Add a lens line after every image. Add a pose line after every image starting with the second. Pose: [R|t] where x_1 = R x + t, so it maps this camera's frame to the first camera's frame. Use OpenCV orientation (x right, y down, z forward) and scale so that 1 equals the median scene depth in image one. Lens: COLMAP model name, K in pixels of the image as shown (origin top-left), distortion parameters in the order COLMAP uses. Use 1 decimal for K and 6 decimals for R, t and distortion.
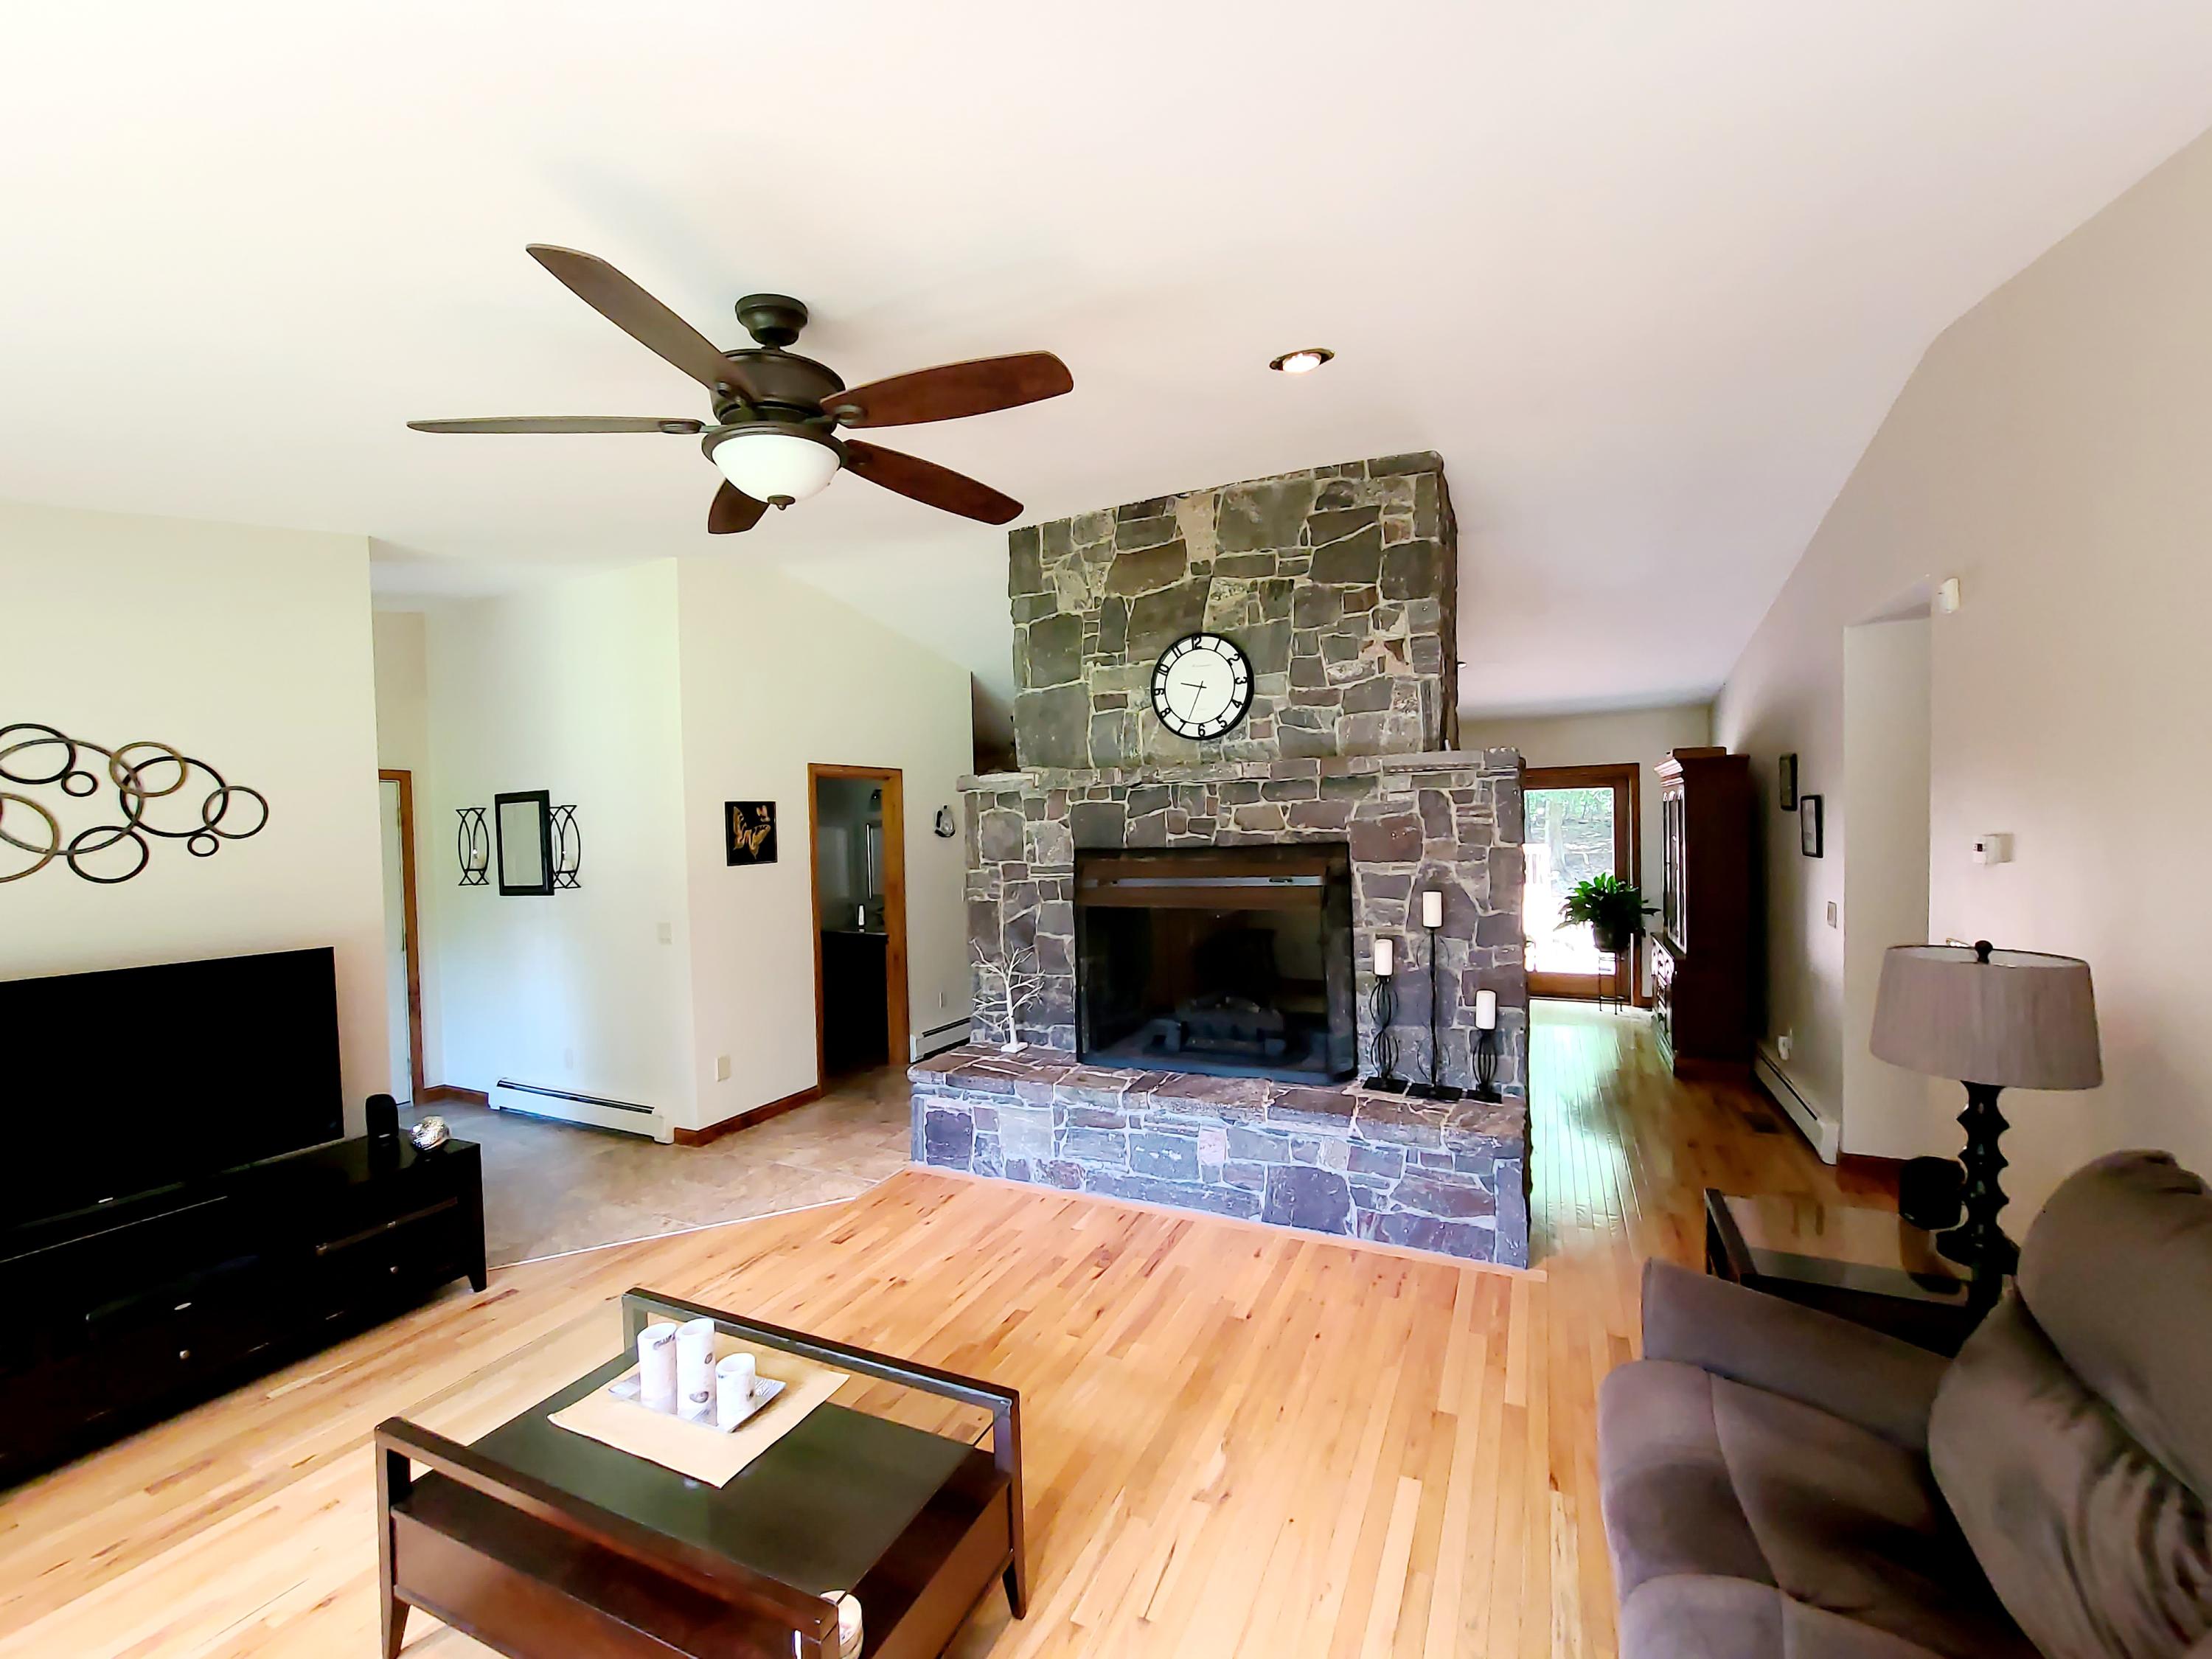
lens RADIAL K [[904.9, 0, 1103.4], [0, 904.9, 840.4], [0, 0, 1]] dist [-0.005463, 0.002447]
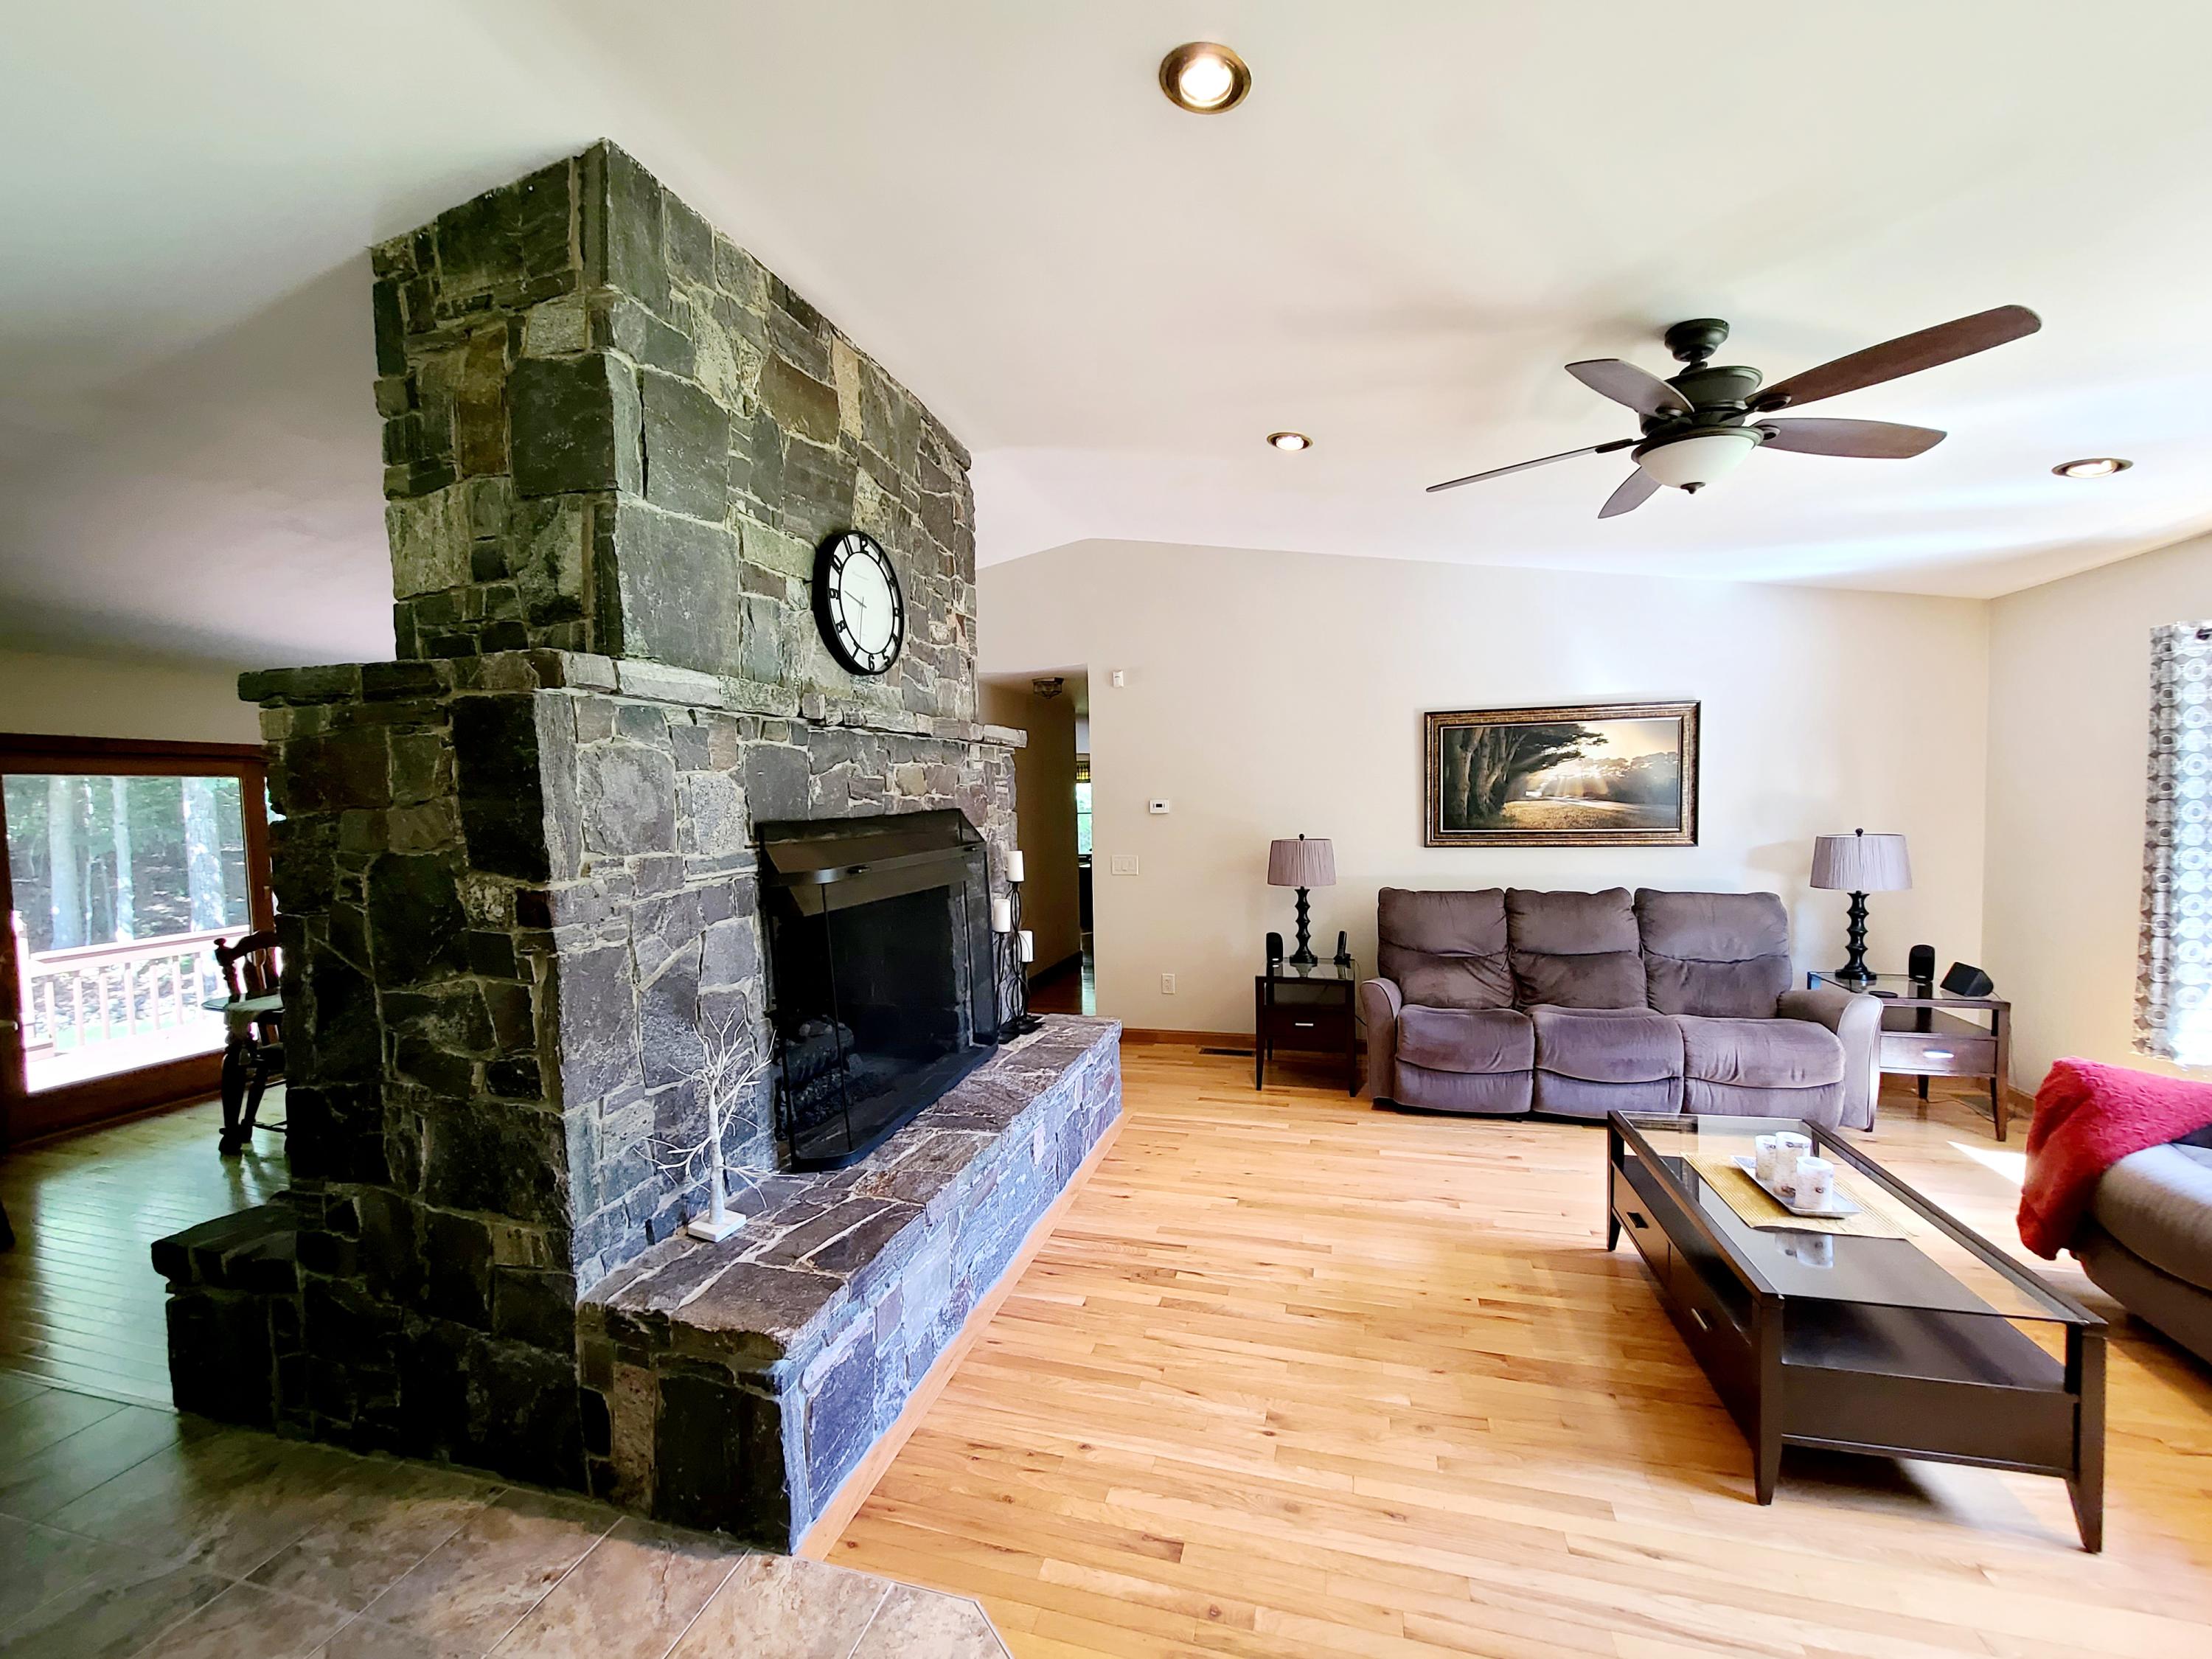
lens RADIAL K [[904.9, 0, 1100.4], [0, 904.9, 842.9], [0, 0, 1]] dist [-0.005463, 0.002447]
pose [[-0.168092, -0.018195, 0.985603, -0.723618], [0.051185, 0.998320, 0.027159, 0.019928], [-0.984442, 0.055014, -0.166878, 1.013382]]
